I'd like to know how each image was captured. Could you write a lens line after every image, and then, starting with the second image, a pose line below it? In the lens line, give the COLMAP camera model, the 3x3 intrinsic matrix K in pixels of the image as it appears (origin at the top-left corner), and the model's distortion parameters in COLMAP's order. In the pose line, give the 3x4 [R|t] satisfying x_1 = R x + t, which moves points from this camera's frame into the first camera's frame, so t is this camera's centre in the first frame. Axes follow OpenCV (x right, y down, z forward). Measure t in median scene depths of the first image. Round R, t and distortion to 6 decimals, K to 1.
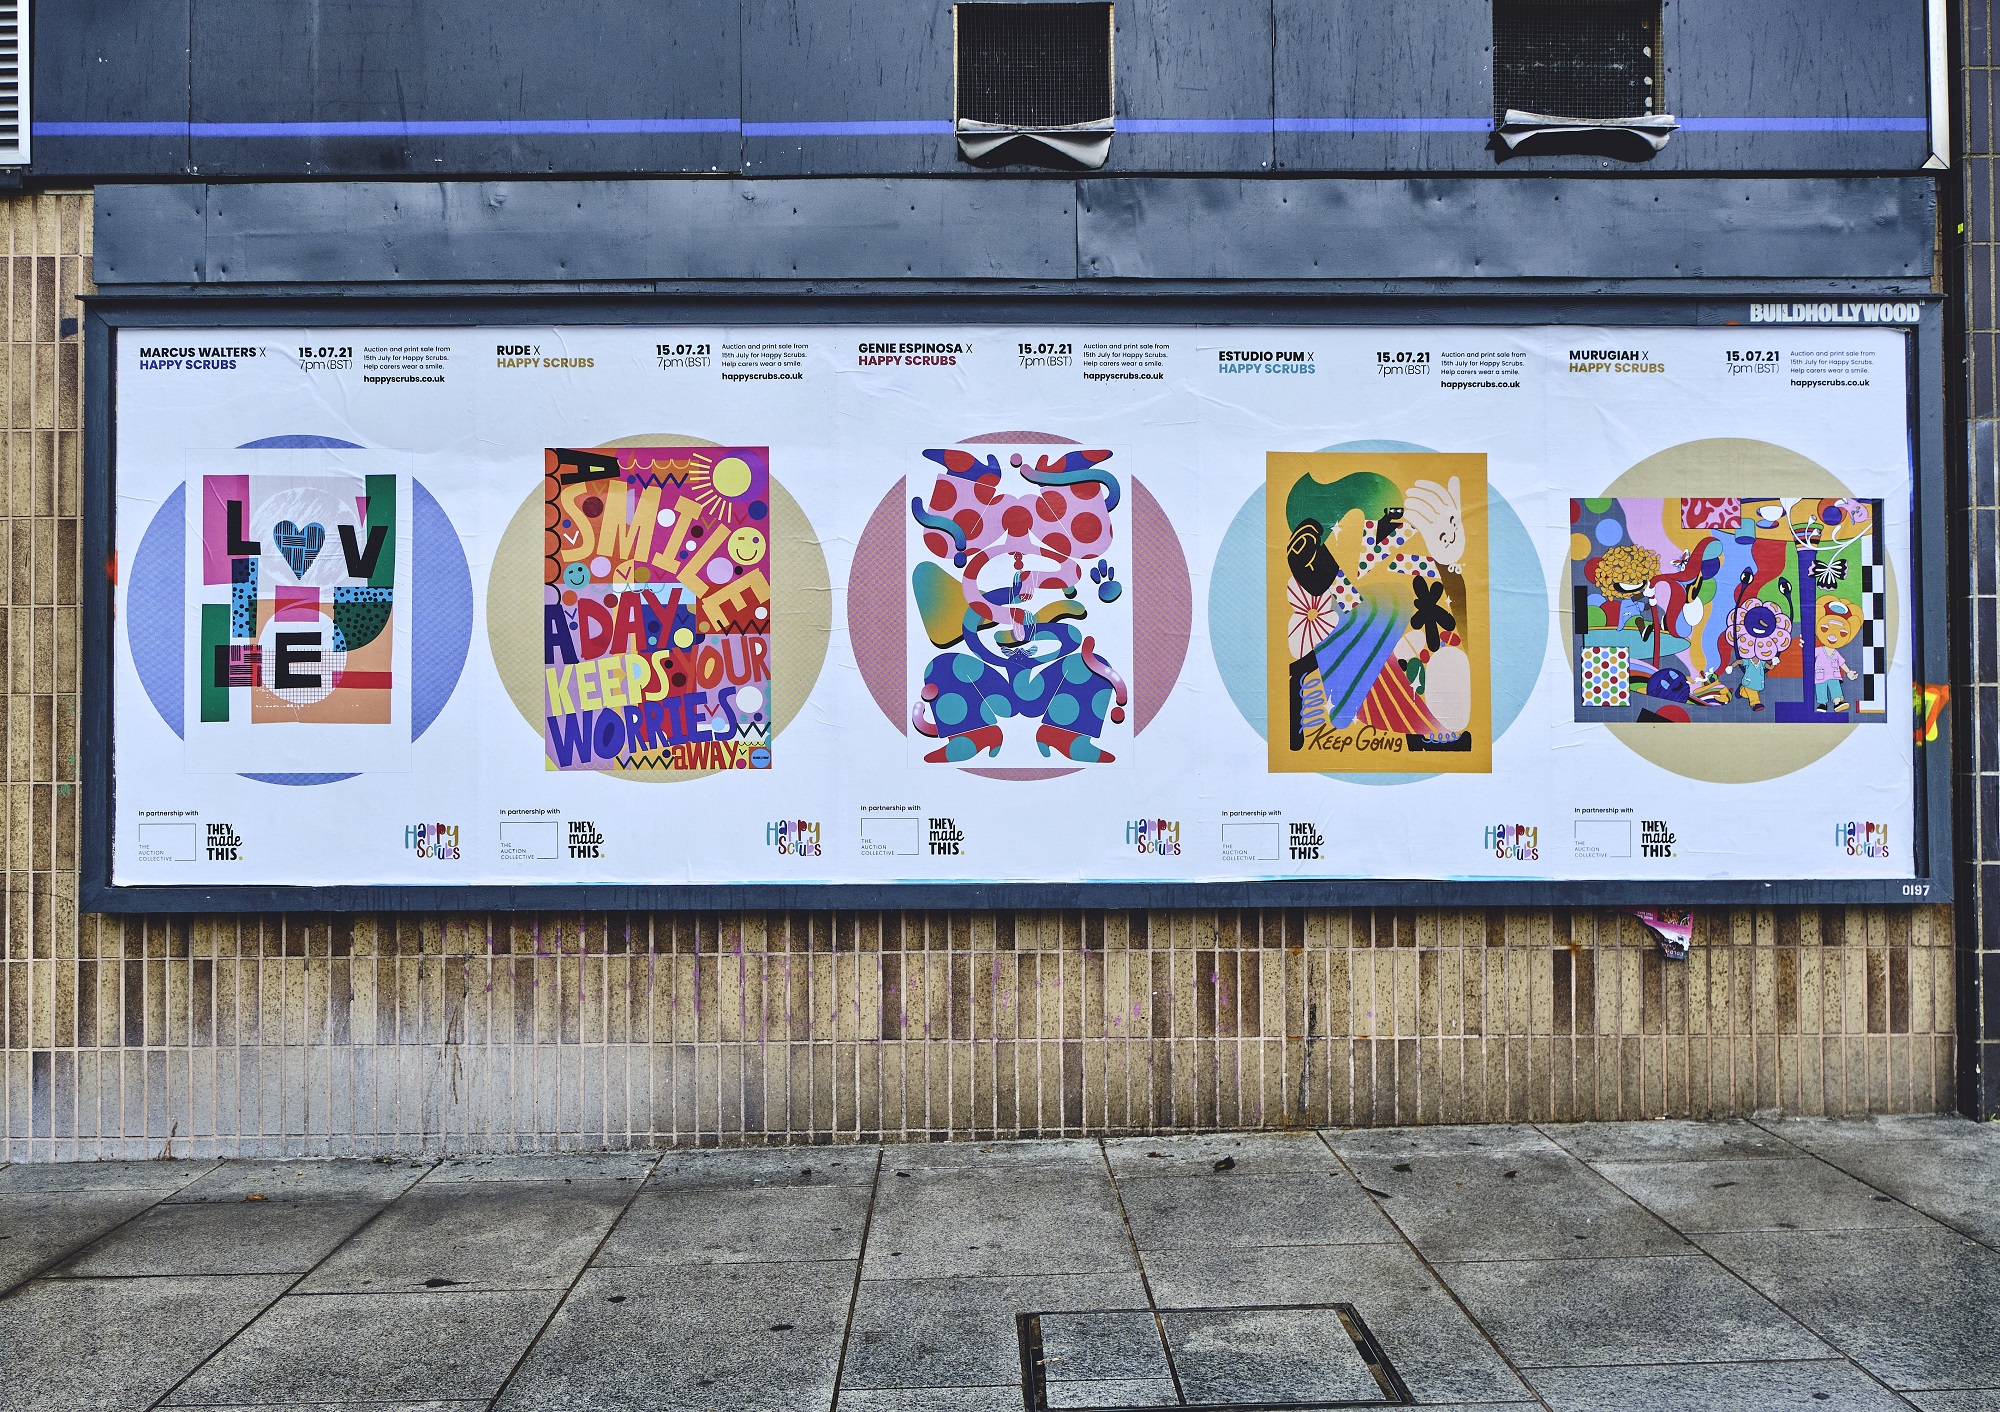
lens RADIAL K [[1744.9, 0, 995.8], [0, 1744.9, 710.0], [0, 0, 1]] dist [-0.011760, -0.003183]
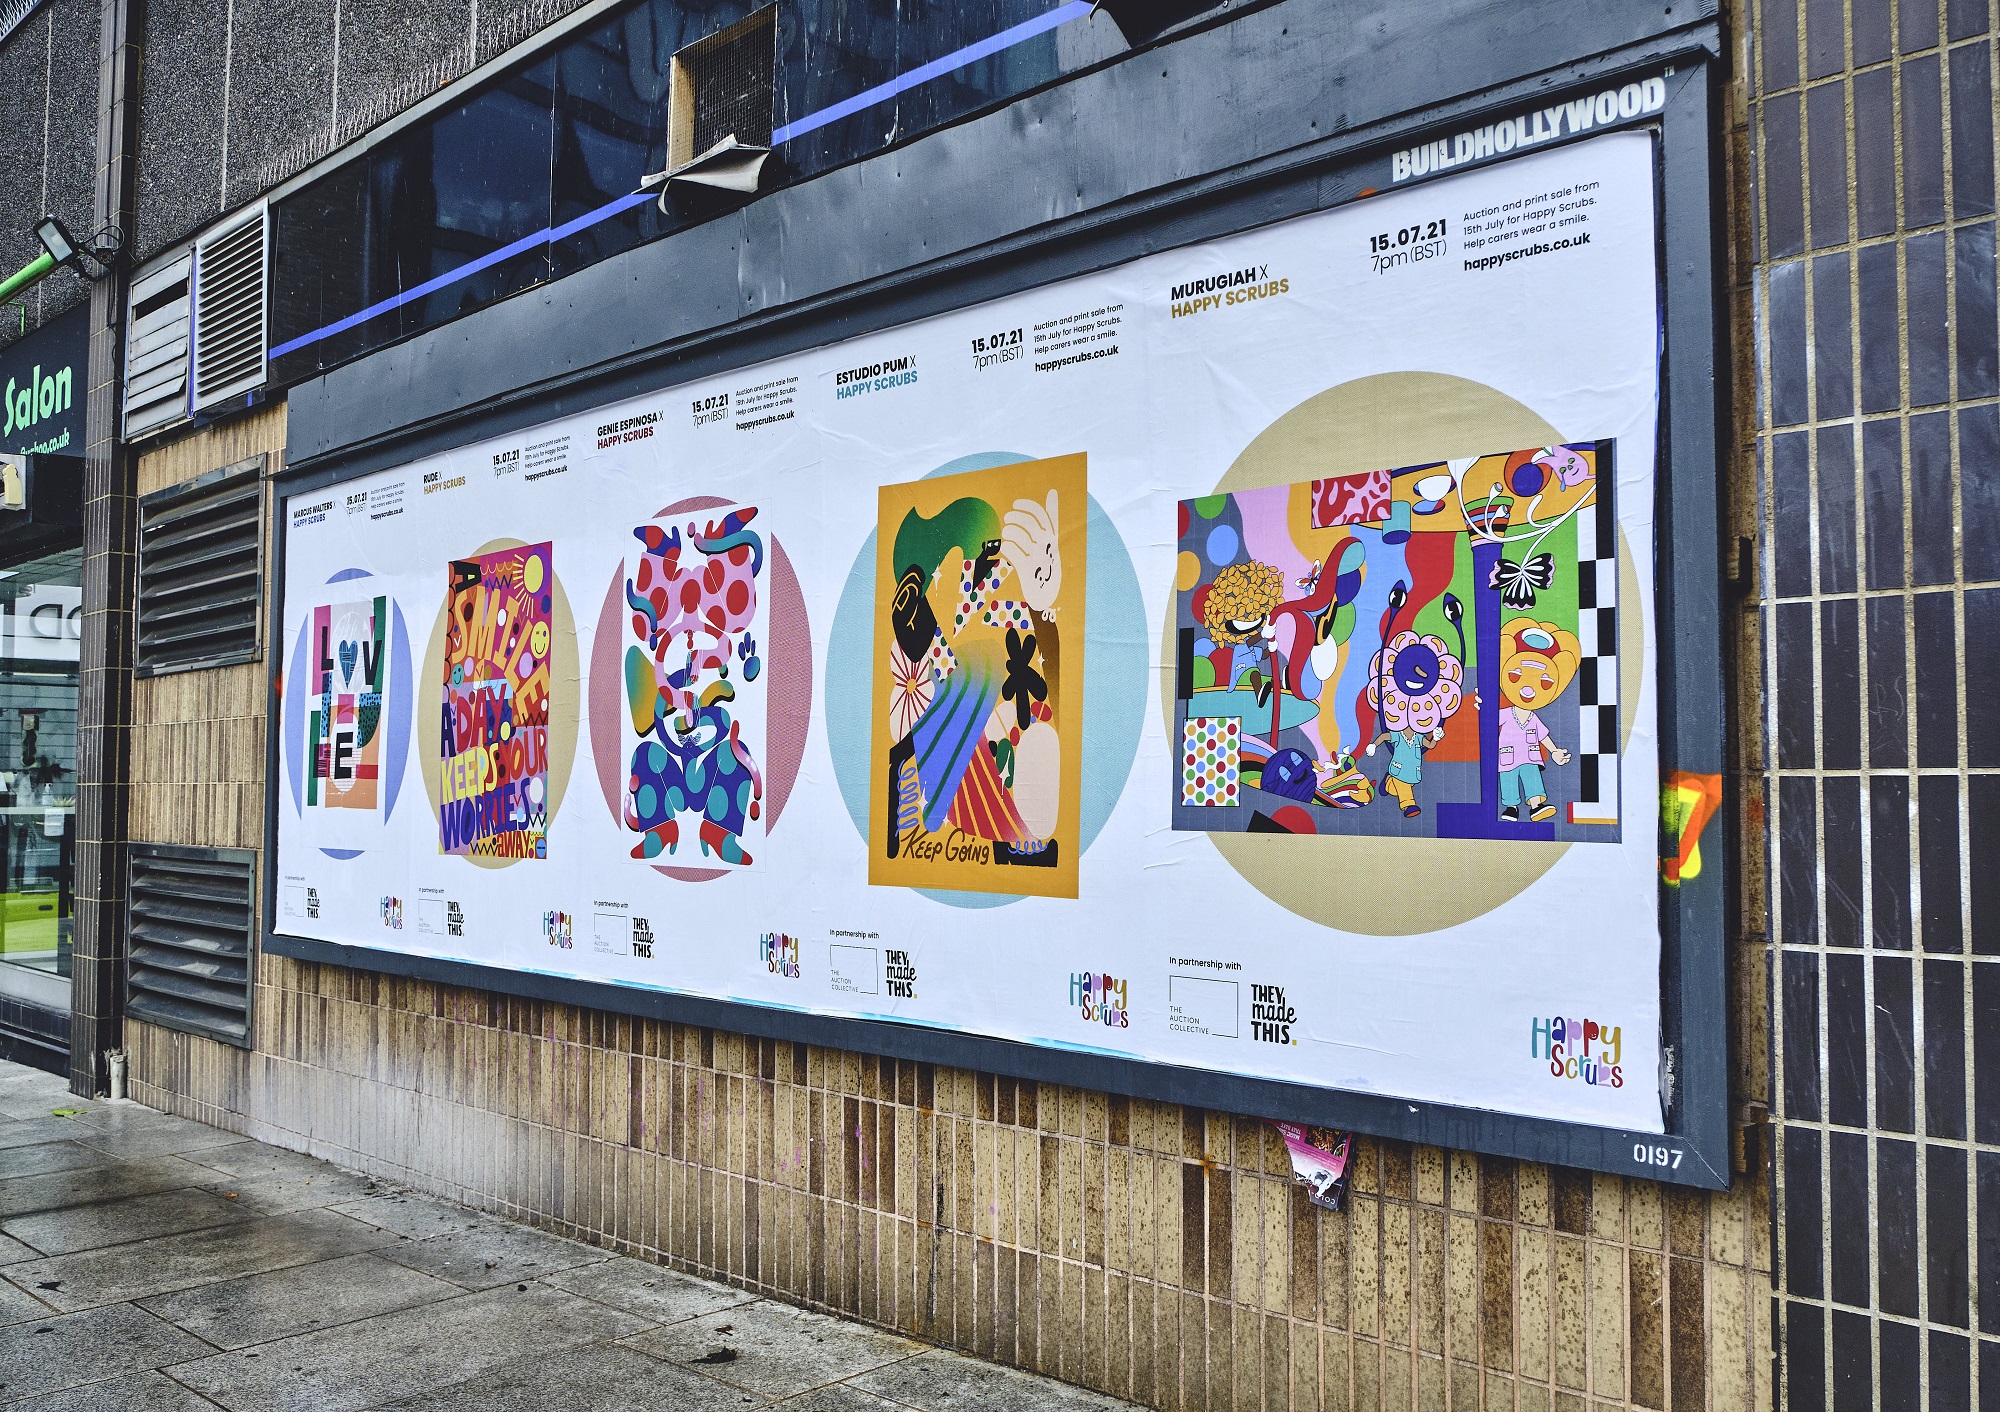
lens RADIAL K [[1708.5, 0, 1002.2], [0, 1708.5, 702.3], [0, 0, 1]] dist [-0.025187, -0.005951]
pose [[0.713933, -0.031115, -0.699522, 0.749796], [0.010584, 0.999378, -0.033651, -0.020899], [0.700134, 0.016621, 0.713818, 0.476721]]
